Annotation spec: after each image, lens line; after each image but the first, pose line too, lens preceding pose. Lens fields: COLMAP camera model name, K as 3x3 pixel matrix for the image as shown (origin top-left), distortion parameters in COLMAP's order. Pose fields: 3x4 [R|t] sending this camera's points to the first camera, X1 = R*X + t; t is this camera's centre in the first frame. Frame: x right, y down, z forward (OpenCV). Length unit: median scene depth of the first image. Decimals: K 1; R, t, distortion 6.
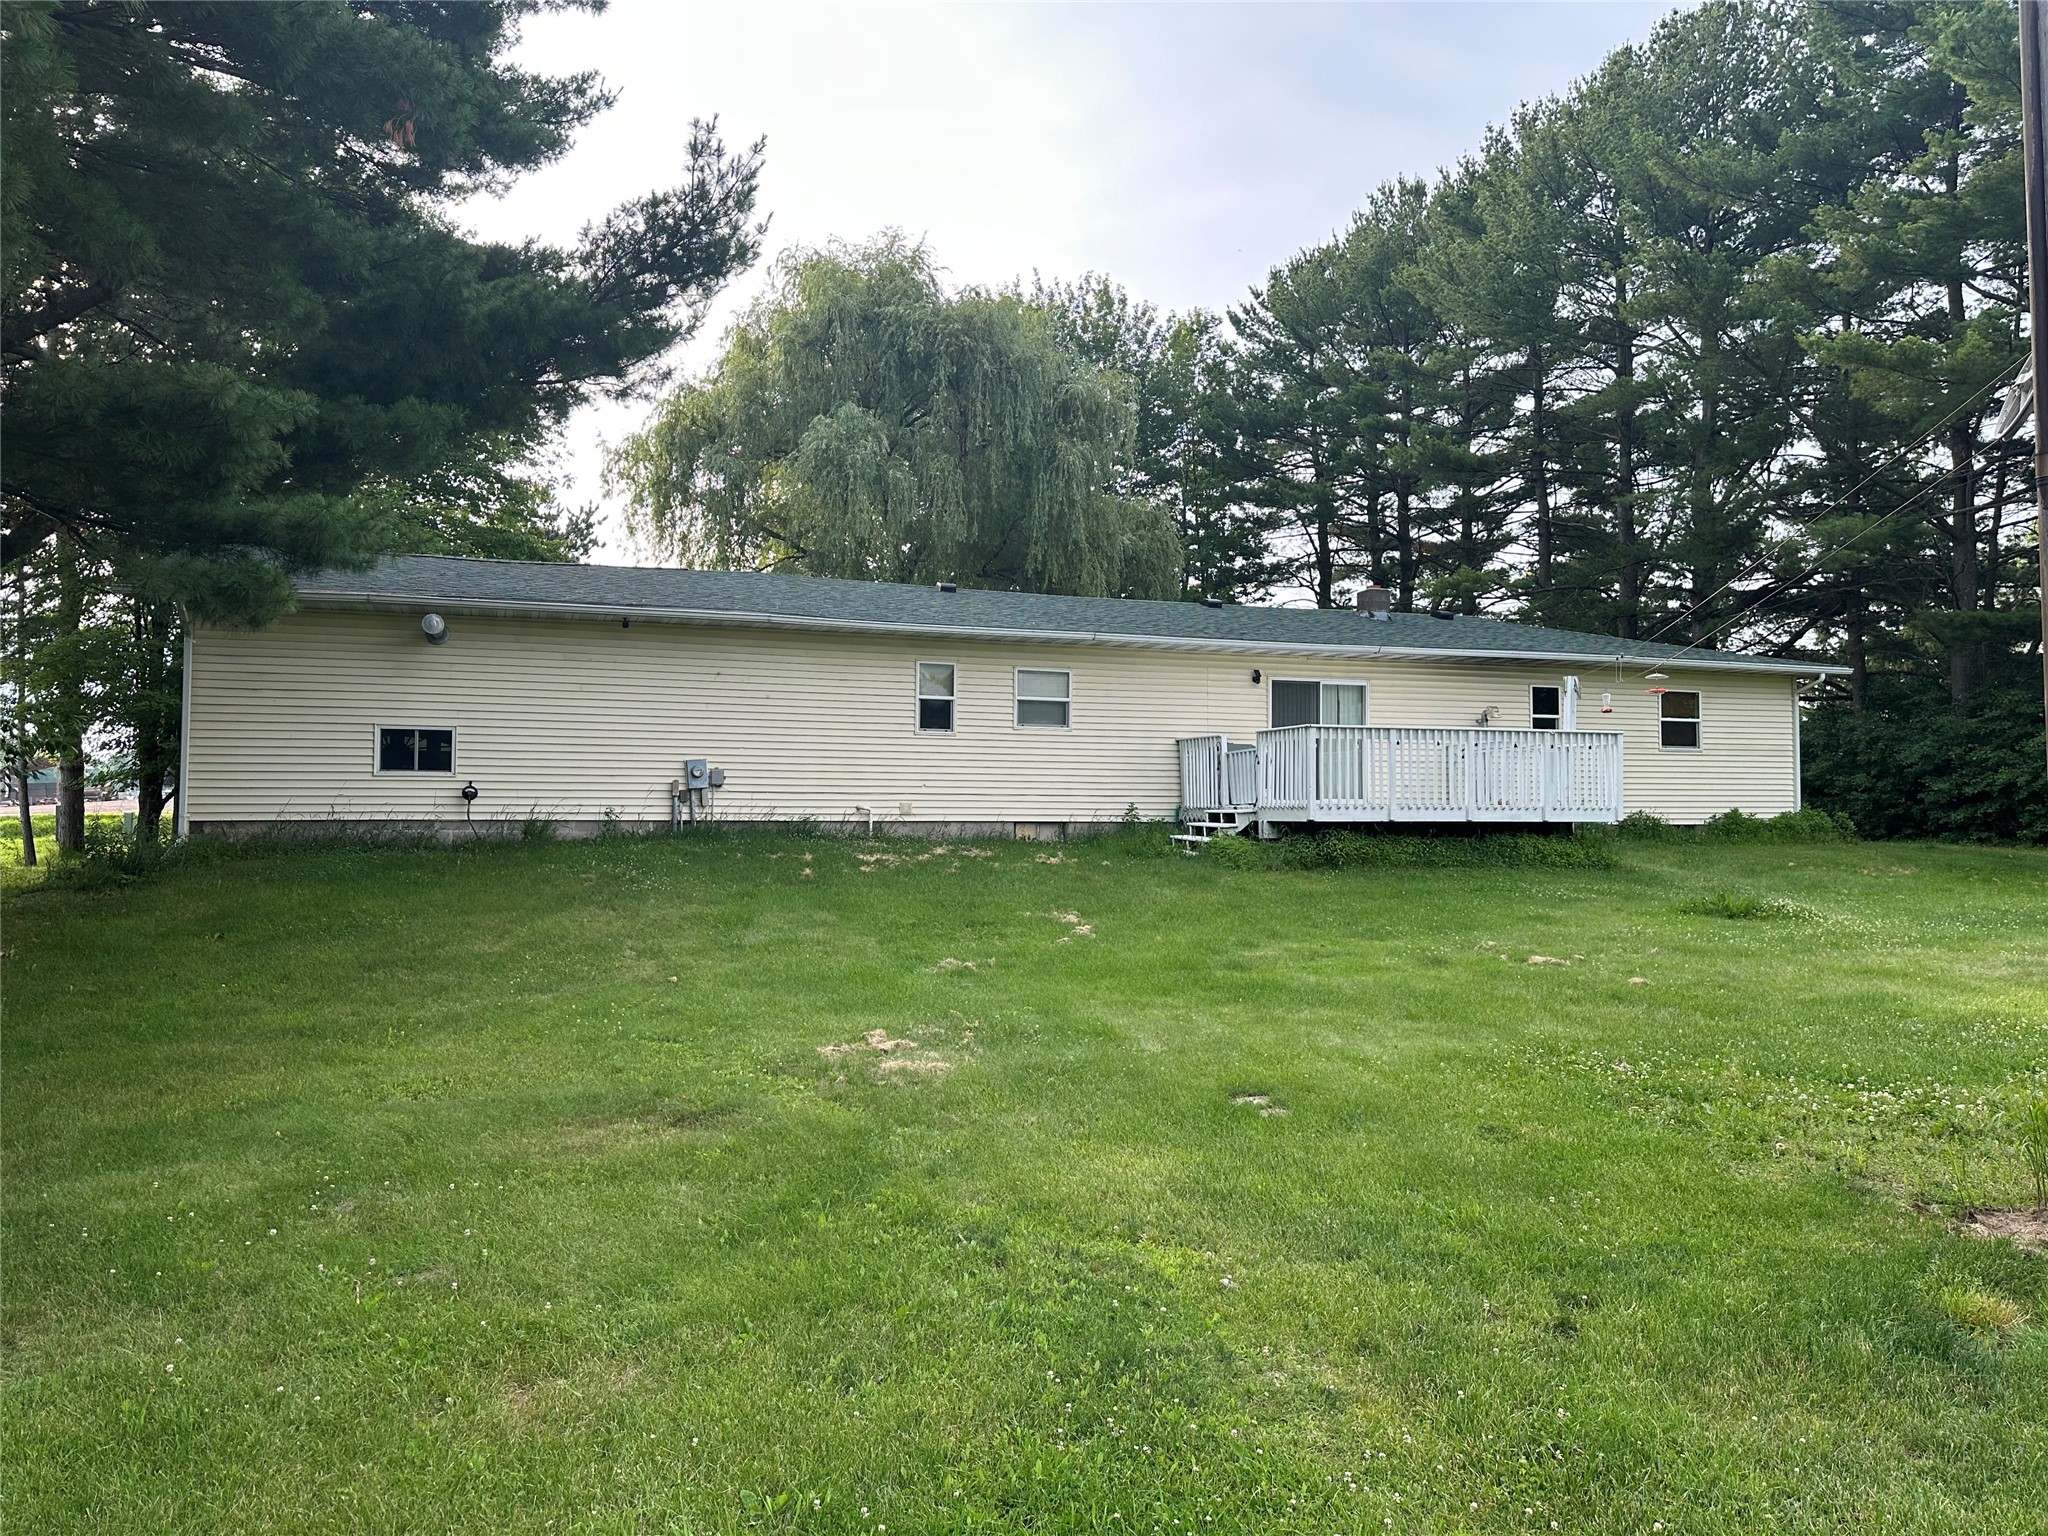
lens RADIAL K [[1444.0, 0, 1023.7], [0, 1444.0, 772.6], [0, 0, 1]] dist [0.149945, -0.191207]
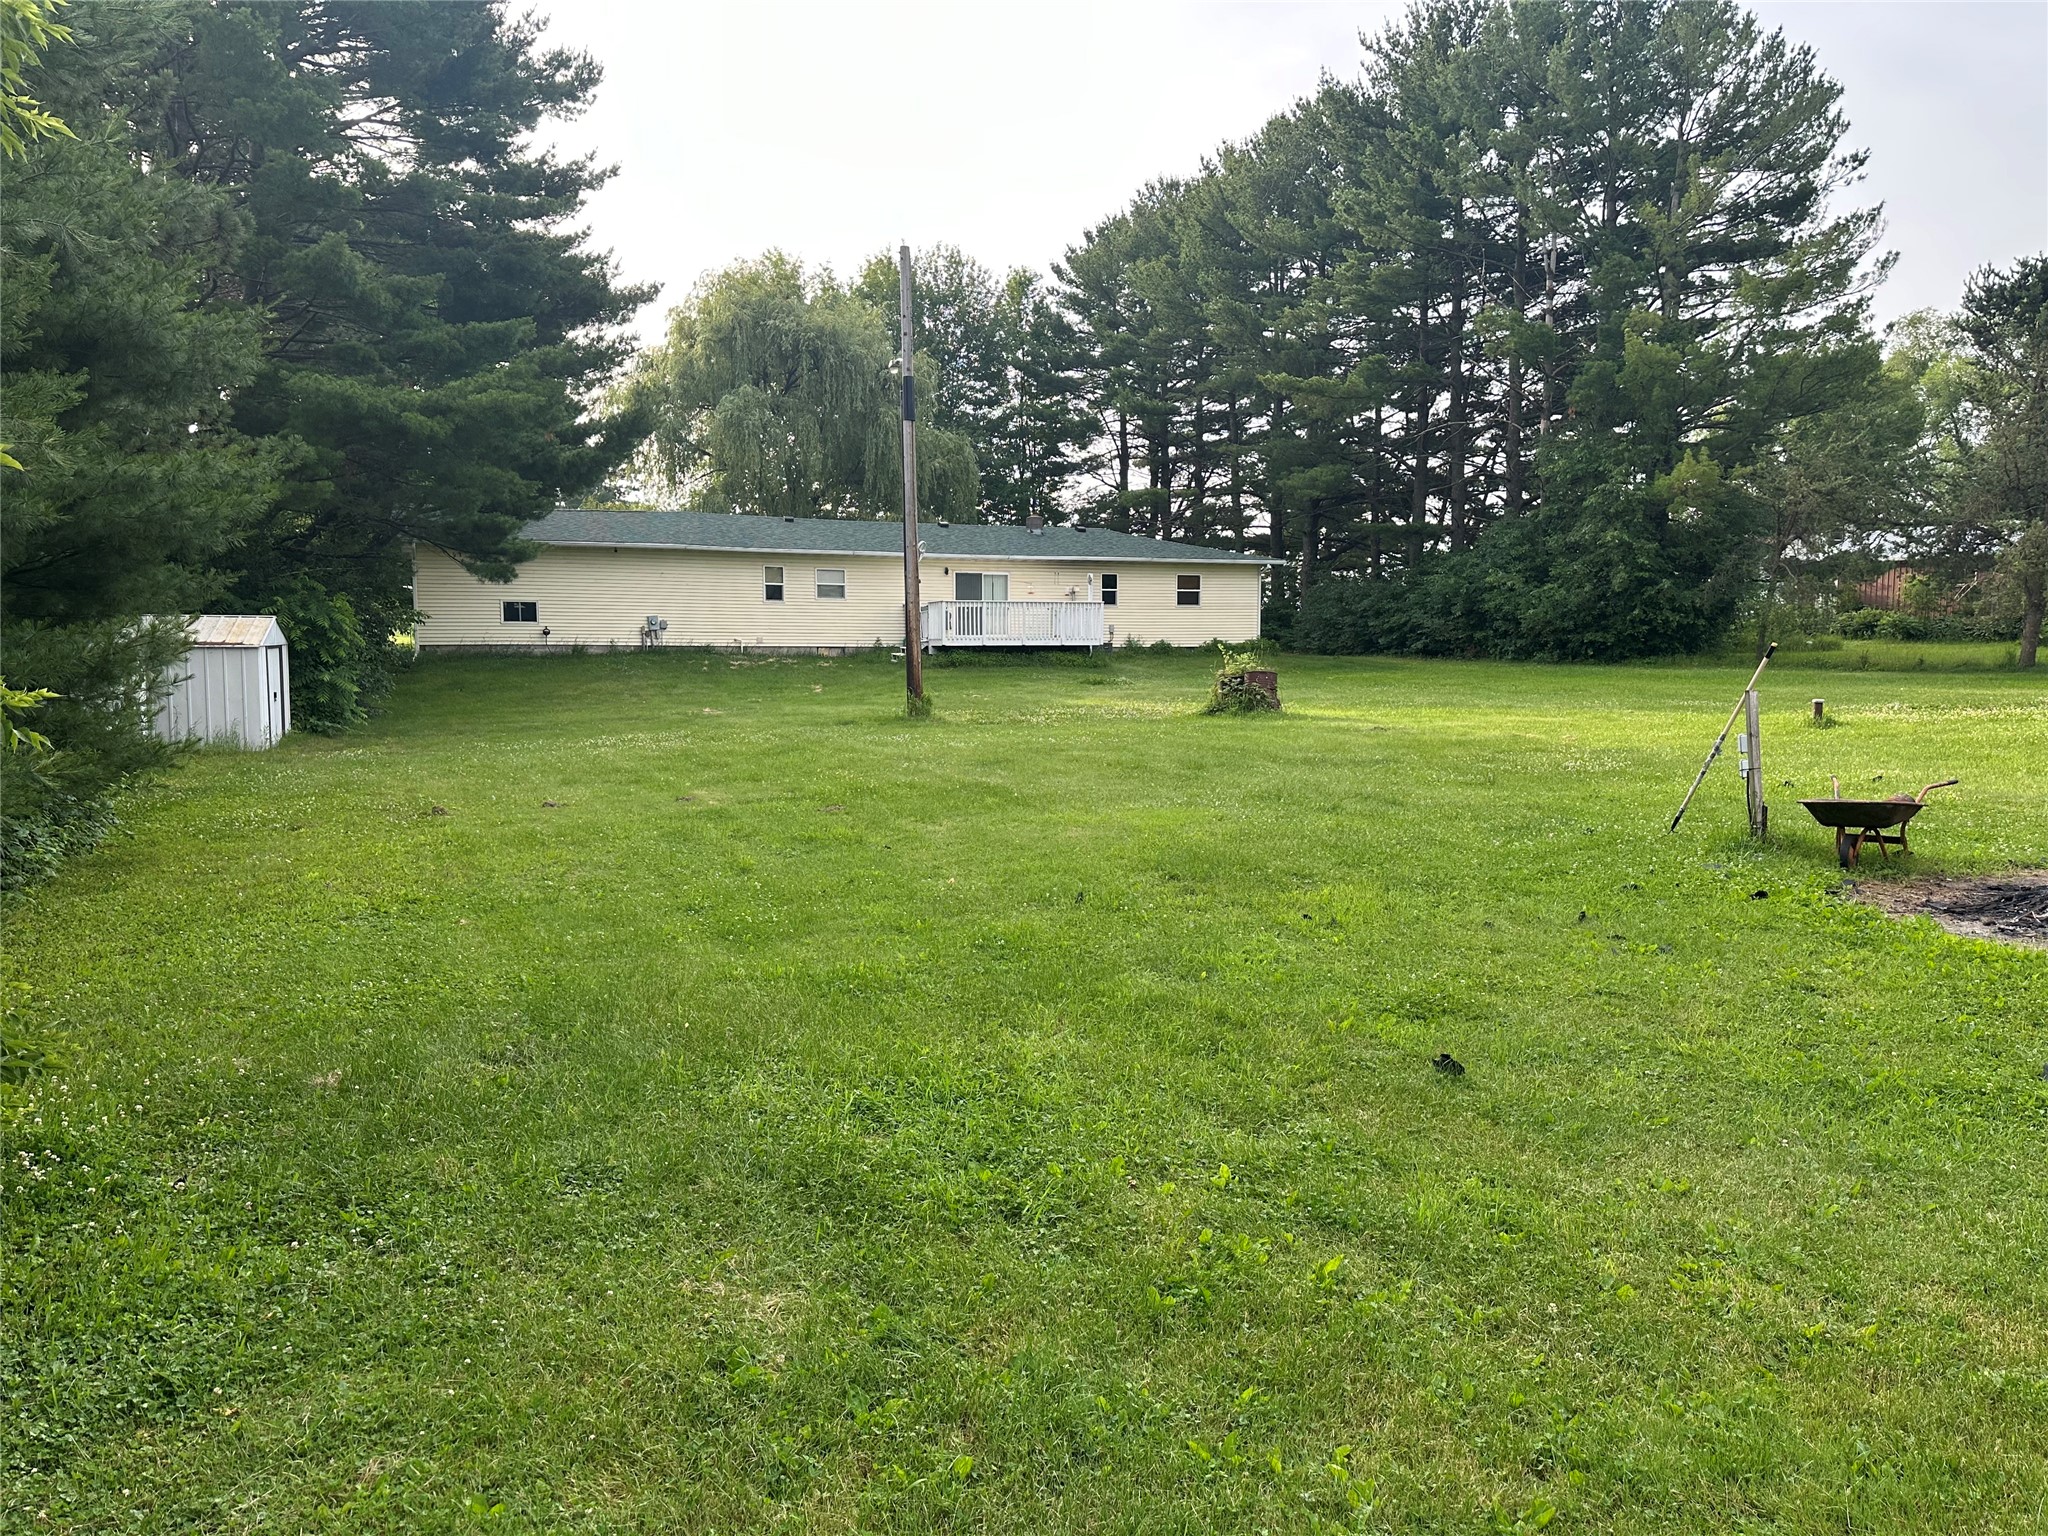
lens RADIAL K [[1444.0, 0, 1023.7], [0, 1444.0, 772.6], [0, 0, 1]] dist [0.149945, -0.191207]
pose [[0.999890, -0.005709, 0.013681, 0.245632], [0.004108, 0.993437, 0.114305, -0.020402], [-0.014243, -0.114236, 0.993351, -0.986088]]
